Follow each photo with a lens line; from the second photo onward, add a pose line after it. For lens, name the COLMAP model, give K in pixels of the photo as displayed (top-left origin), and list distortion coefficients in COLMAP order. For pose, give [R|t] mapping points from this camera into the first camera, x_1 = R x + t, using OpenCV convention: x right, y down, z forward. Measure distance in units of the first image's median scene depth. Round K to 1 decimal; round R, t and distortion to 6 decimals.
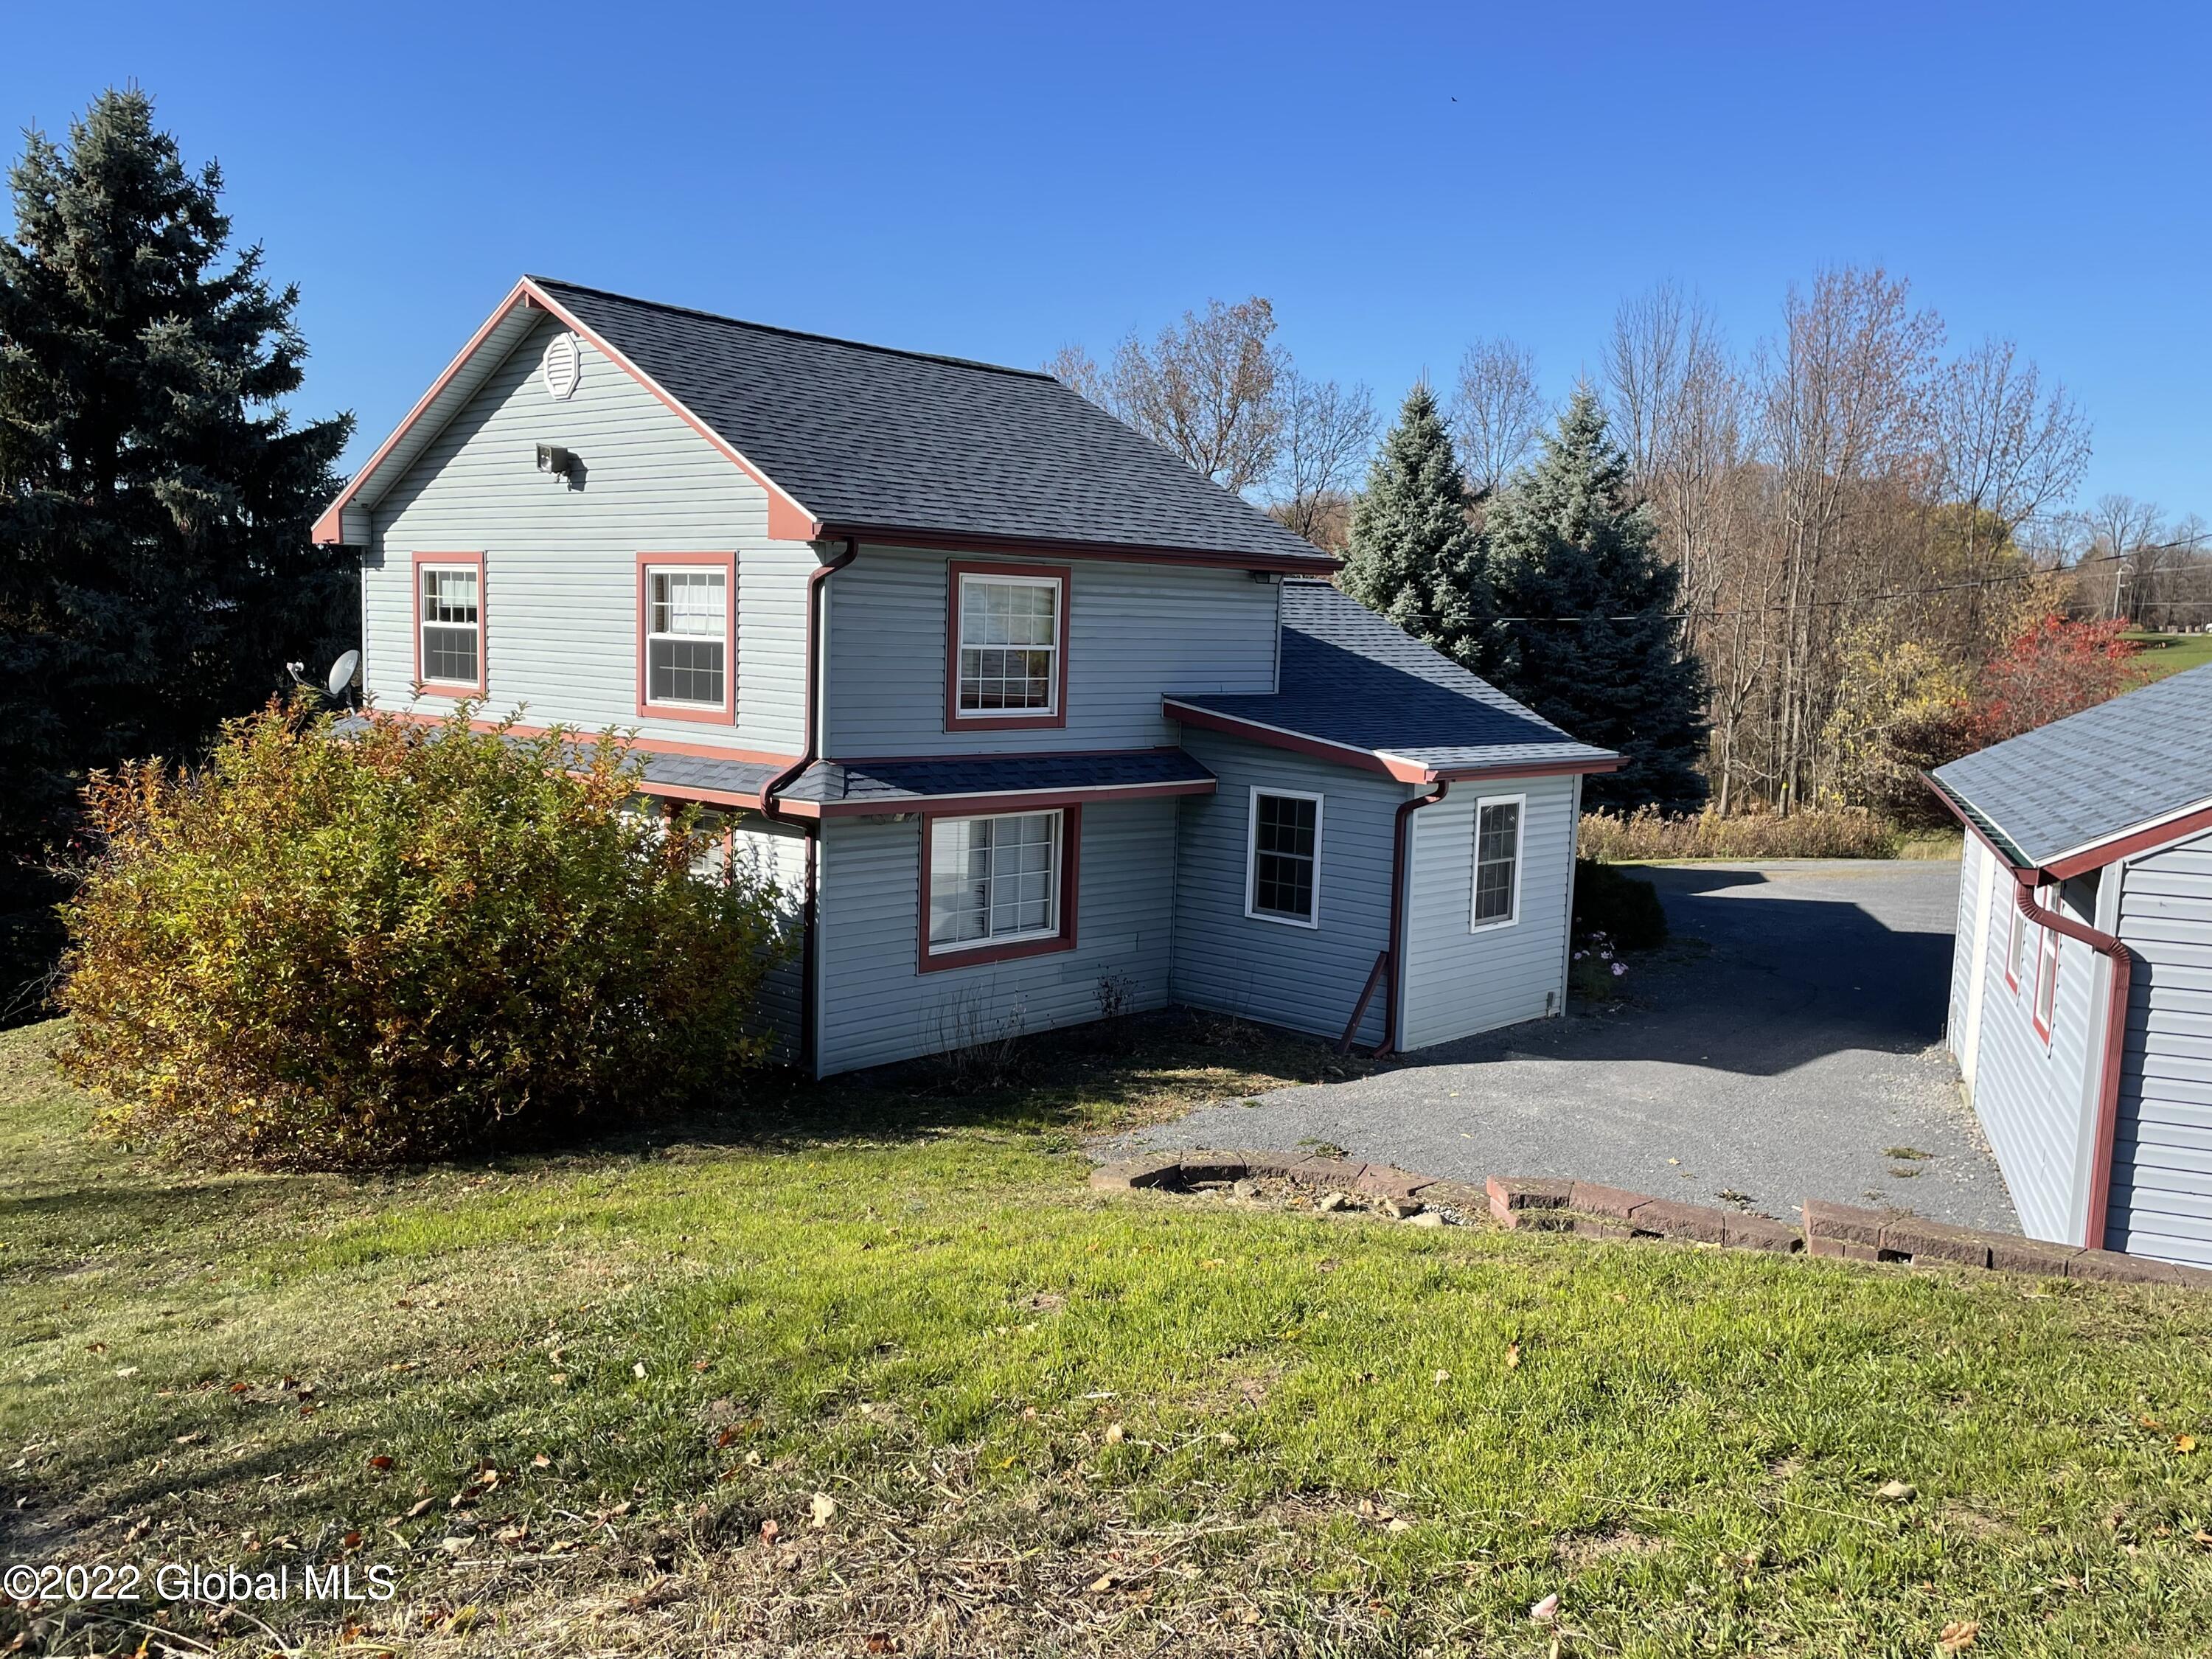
lens RADIAL K [[1749.7, 0, 1120.6], [0, 1749.7, 819.1], [0, 0, 1]] dist [-0.000896, -0.016931]
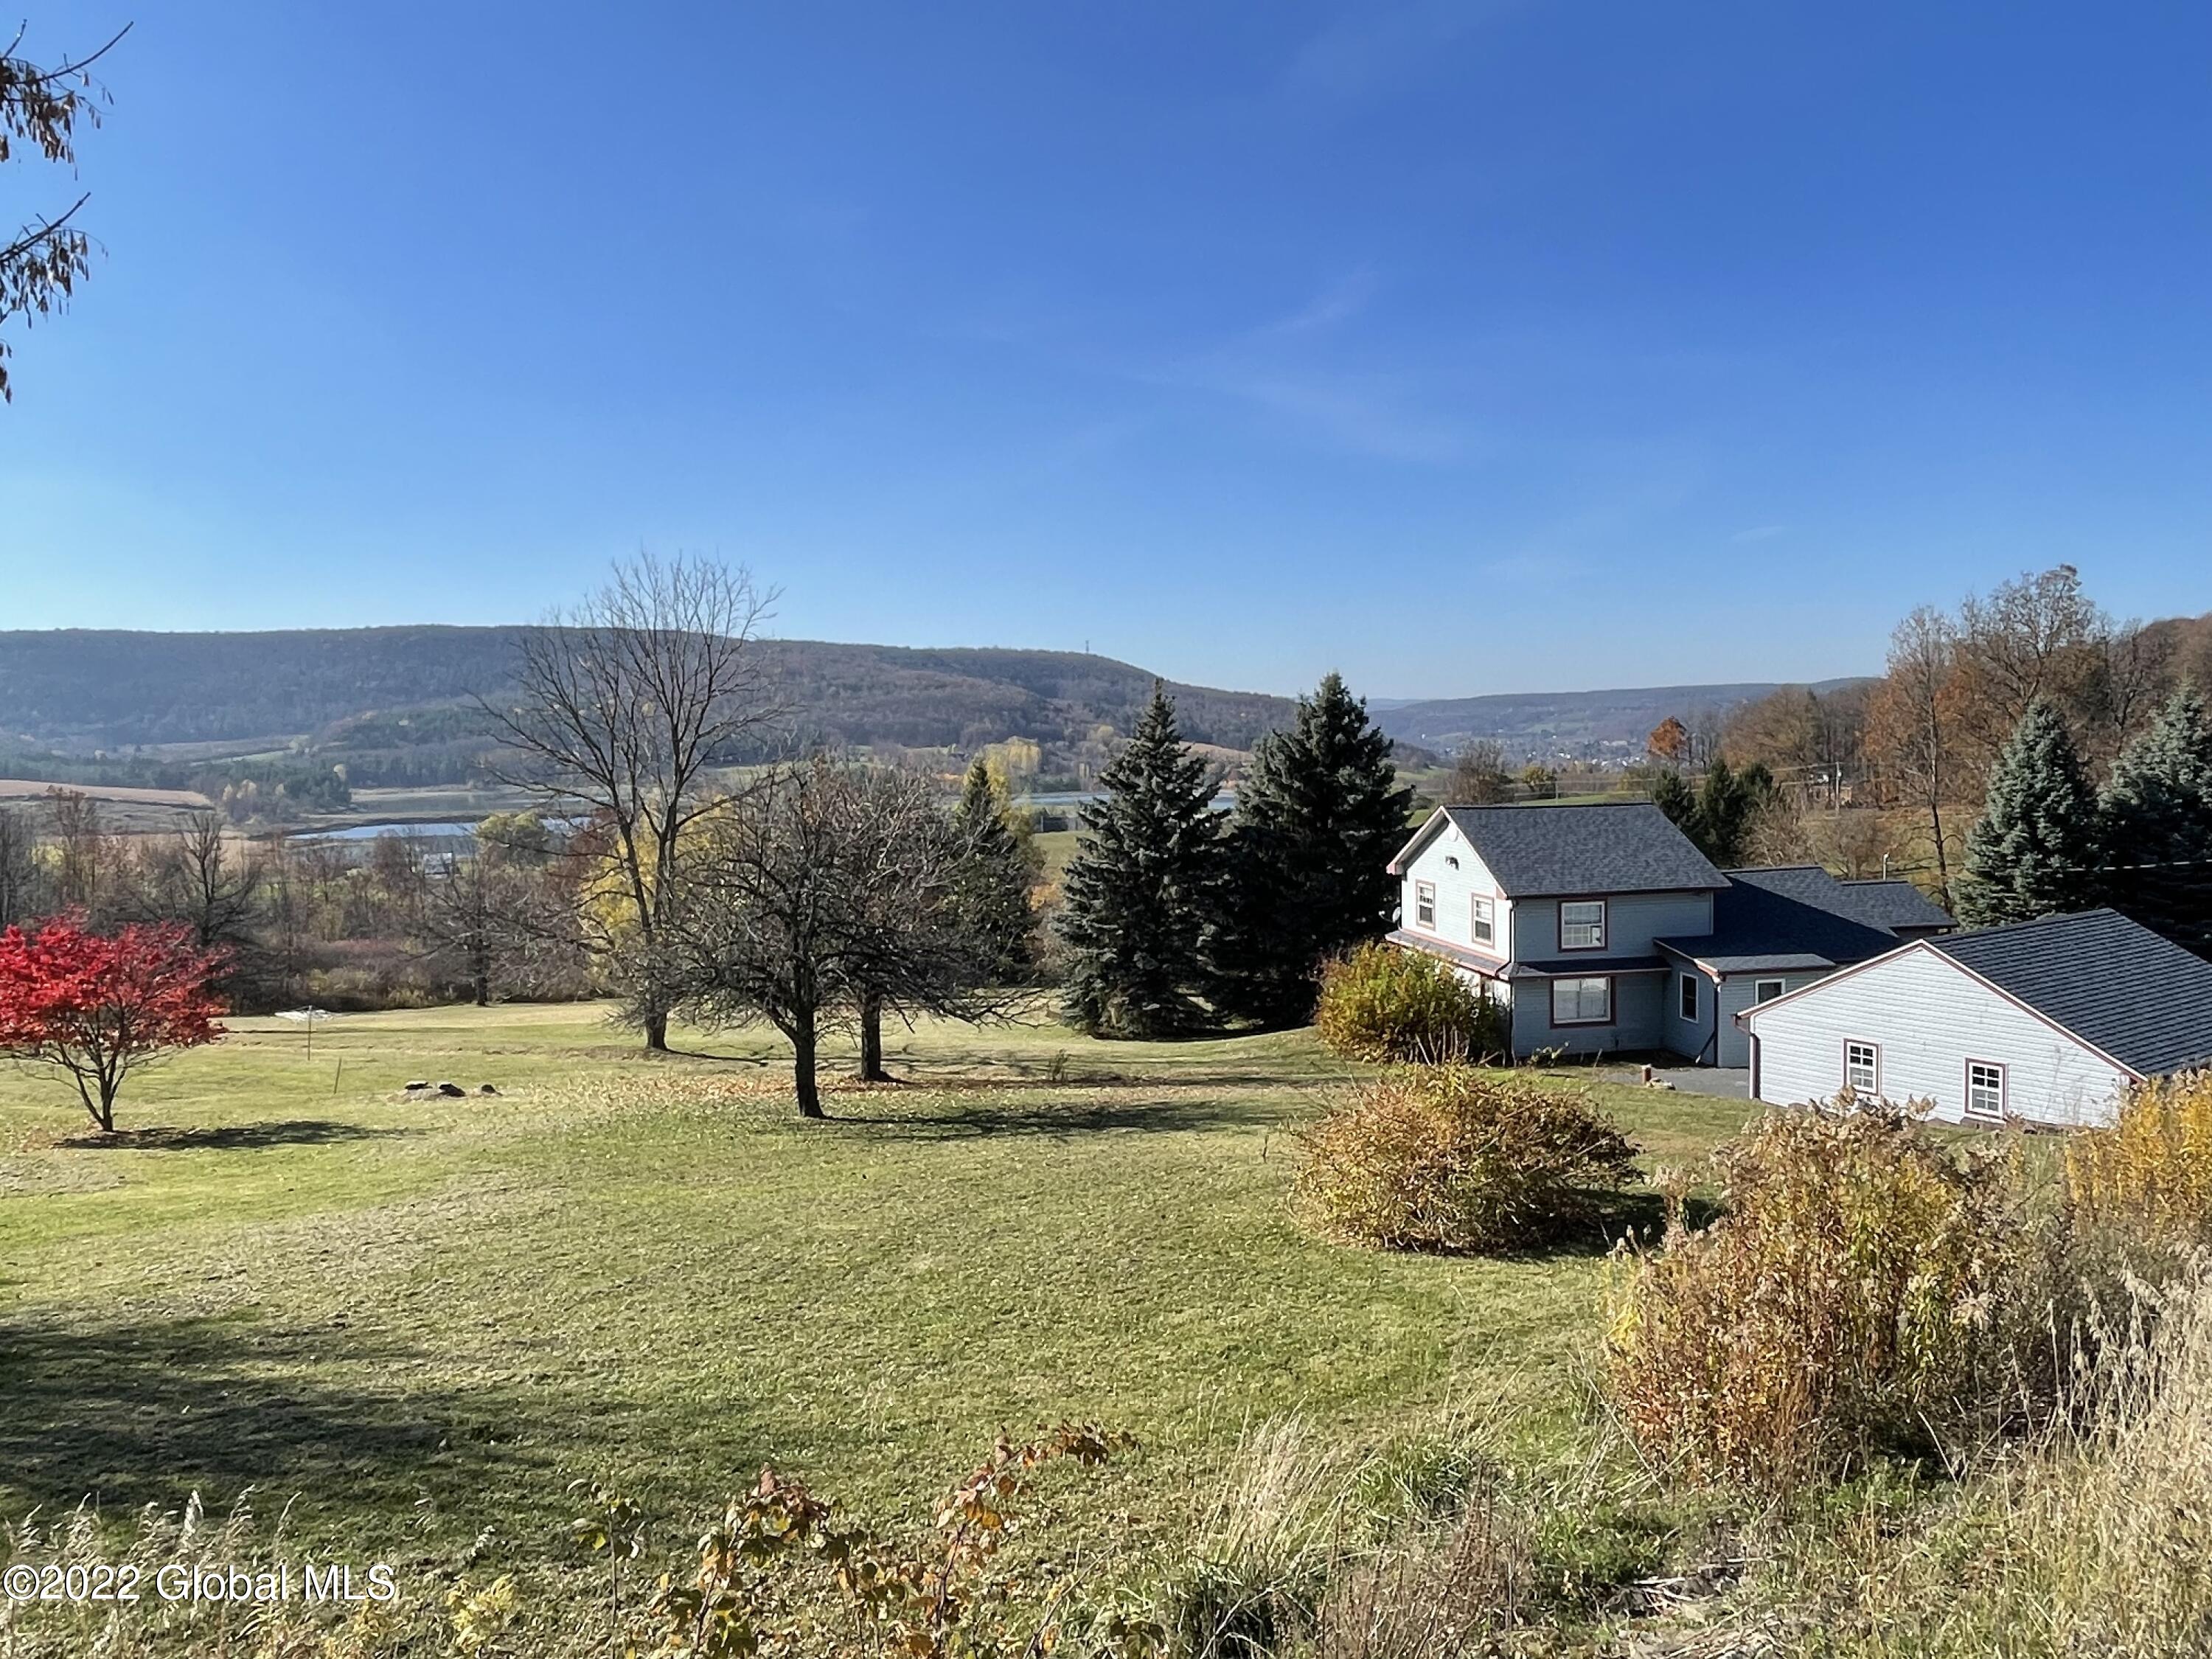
lens RADIAL K [[1526.9, 0, 1106.1], [0, 1526.9, 822.7], [0, 0, 1]] dist [-0.004175, -0.001408]
pose [[0.787822, -0.012458, -0.615777, 0.870857], [-0.016502, 0.999010, -0.041324, -0.142665], [0.615682, 0.042717, 0.786836, -1.535743]]
